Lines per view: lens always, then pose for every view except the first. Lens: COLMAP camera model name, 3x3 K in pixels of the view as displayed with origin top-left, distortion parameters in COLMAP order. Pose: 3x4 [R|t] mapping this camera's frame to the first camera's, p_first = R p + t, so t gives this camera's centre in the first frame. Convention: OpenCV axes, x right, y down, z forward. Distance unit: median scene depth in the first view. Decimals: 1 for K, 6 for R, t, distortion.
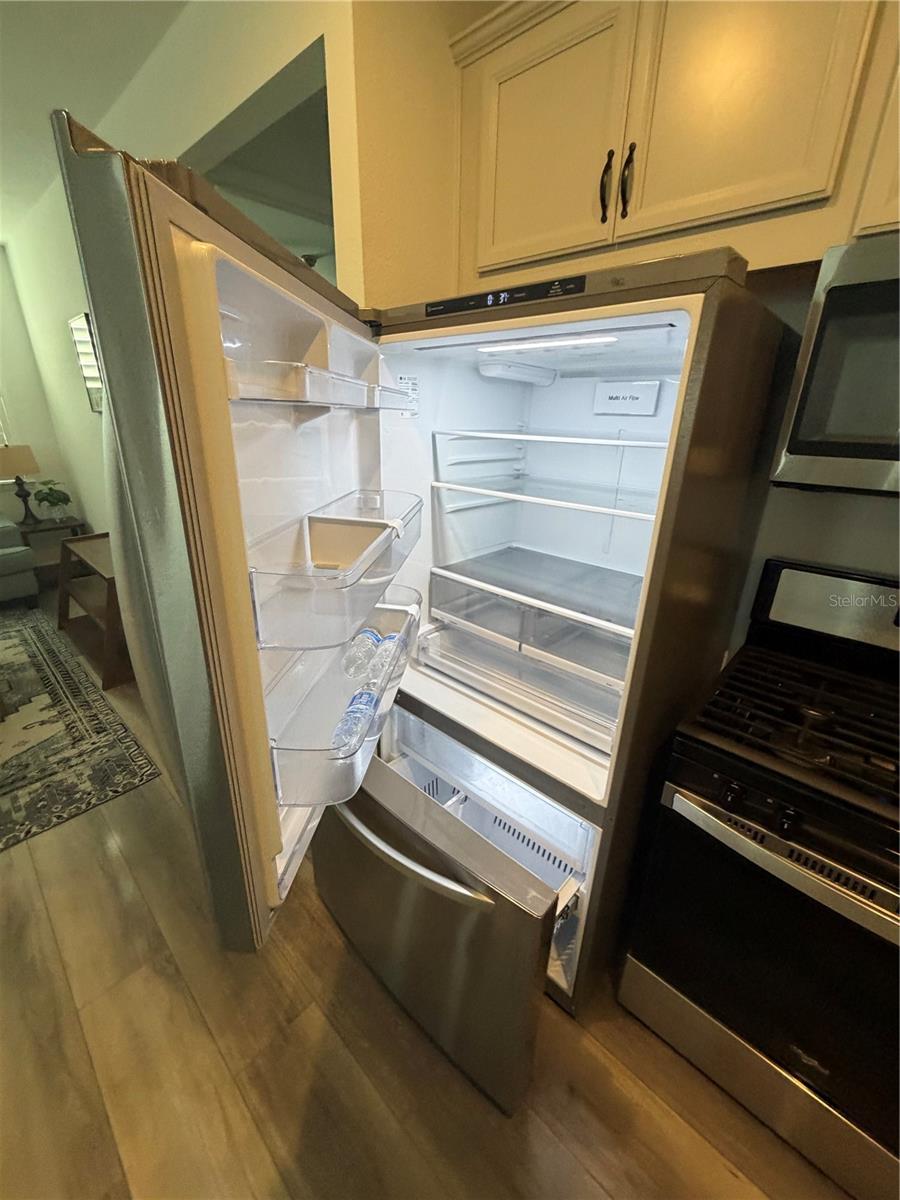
lens RADIAL K [[476.4, 0, 451.2], [0, 476.4, 595.3], [0, 0, 1]] dist [-0.000862, 0.000044]
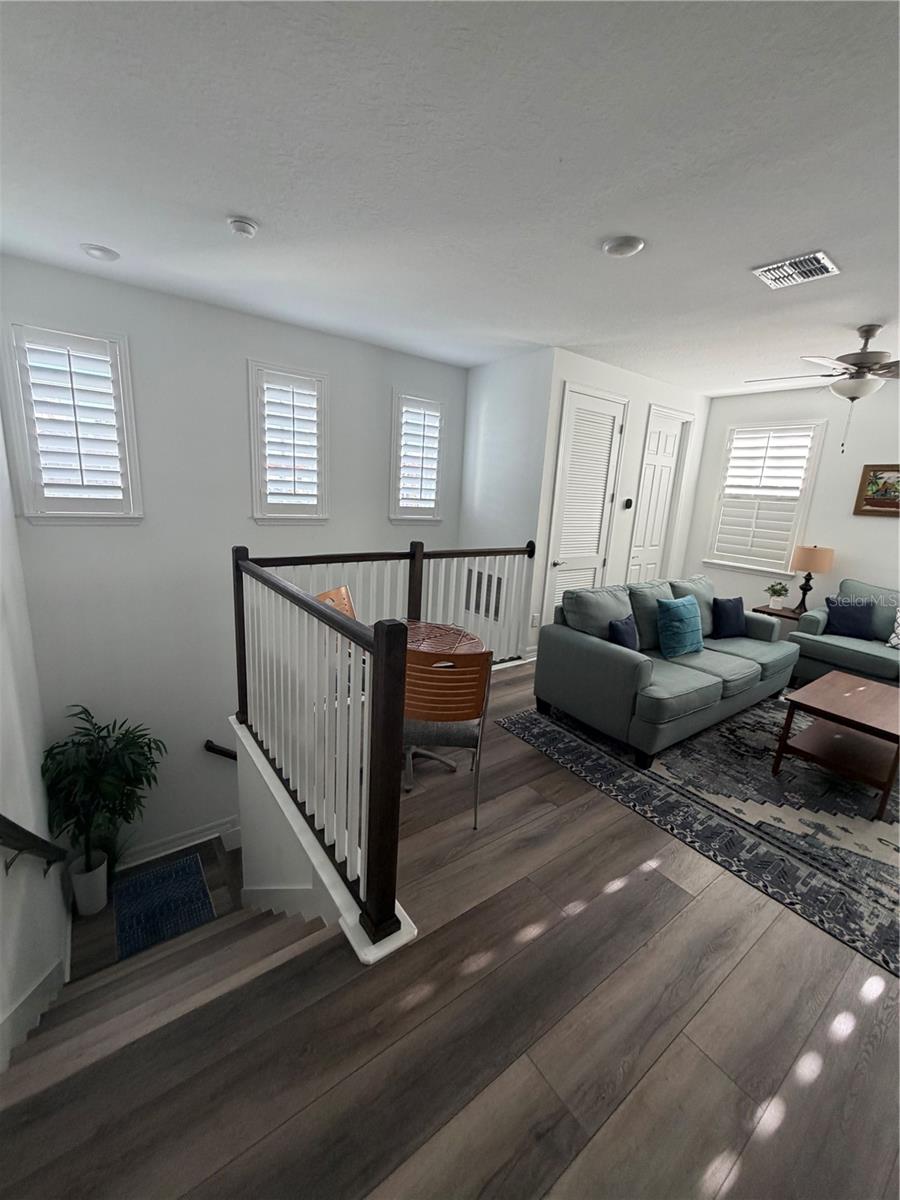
lens RADIAL K [[476.4, 0, 449.3], [0, 476.4, 594.4], [0, 0, 1]] dist [-0.000862, 0.000044]
pose [[-0.189811, 0.192522, -0.962760, 0.122748], [-0.412078, 0.874417, 0.256099, -0.051761], [0.891158, 0.445343, -0.086640, 0.099577]]
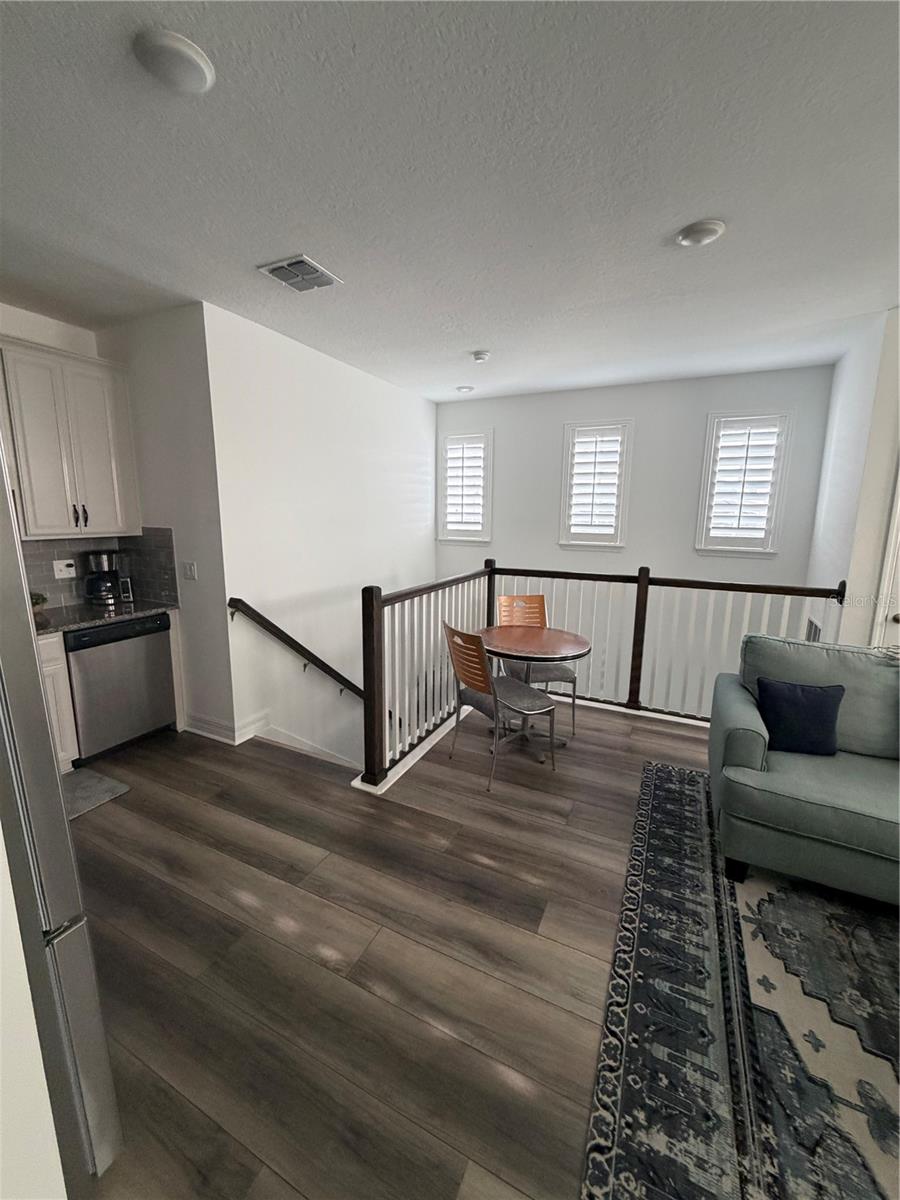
lens RADIAL K [[476.4, 0, 448.5], [0, 476.4, 594.1], [0, 0, 1]] dist [-0.000862, 0.000044]
pose [[-0.957316, 0.028914, -0.287593, -0.380820], [-0.124305, 0.857090, 0.499945, -0.437853], [0.260949, 0.514355, -0.816912, 1.079041]]
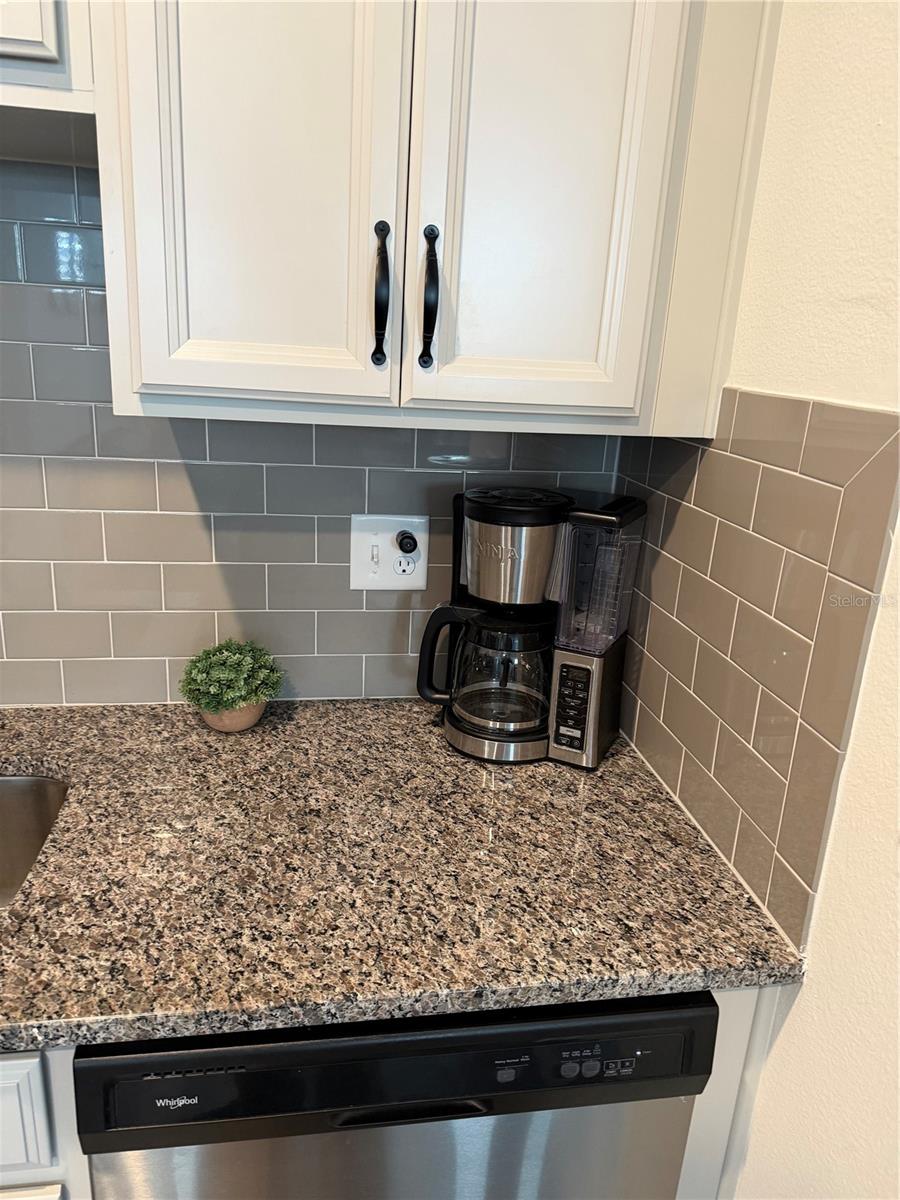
lens RADIAL K [[853.4, 0, 446.5], [0, 853.4, 601.6], [0, 0, 1]] dist [0.025038, -0.034654]
pose [[-0.790332, -0.233686, 0.566362, -0.028716], [0.159083, 0.814428, 0.558032, 0.114544], [-0.591665, 0.531129, -0.606493, -0.201351]]
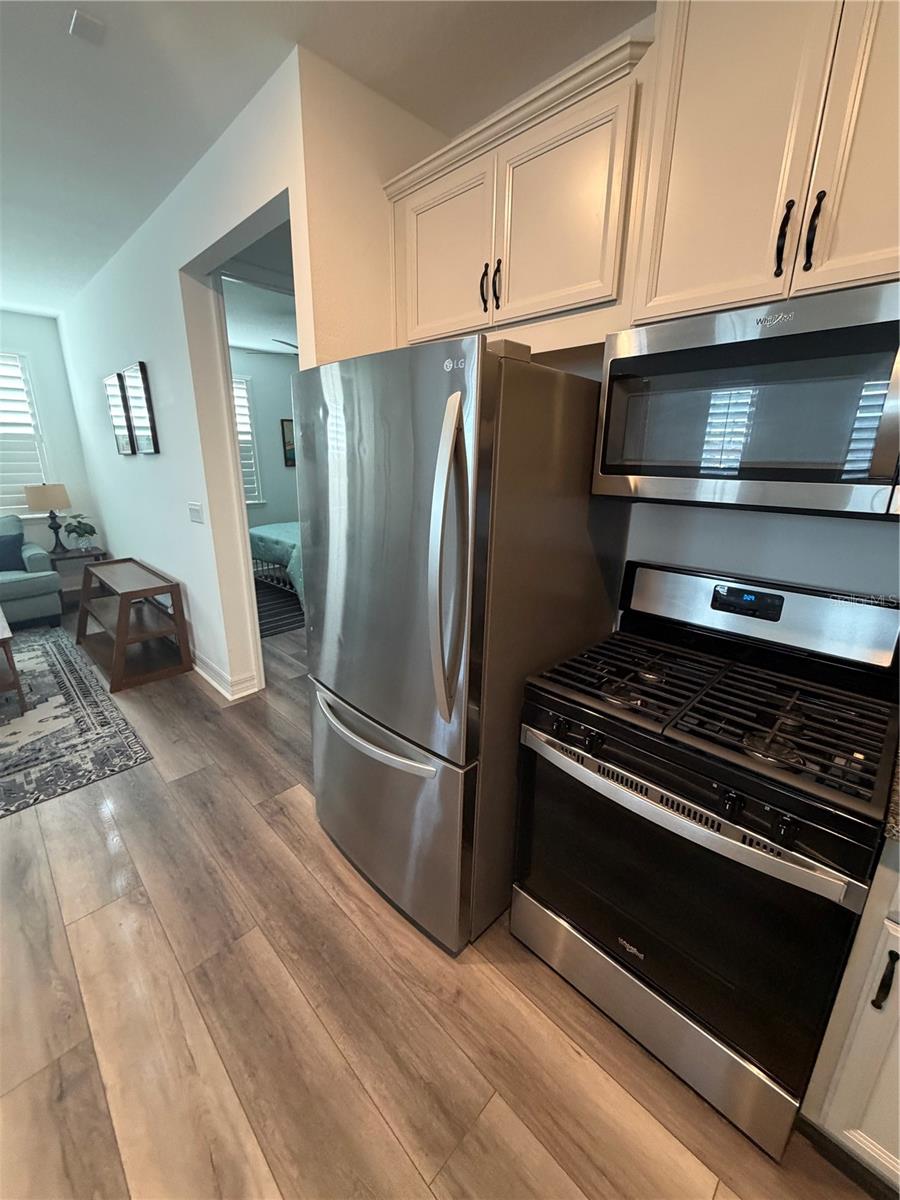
lens RADIAL K [[476.4, 0, 450.3], [0, 476.4, 594.3], [0, 0, 1]] dist [-0.000862, 0.000044]
pose [[0.999474, 0.003761, -0.032224, 0.152295], [-0.006504, 0.996321, -0.085451, 0.078312], [0.031784, 0.085616, 0.995821, -0.164218]]
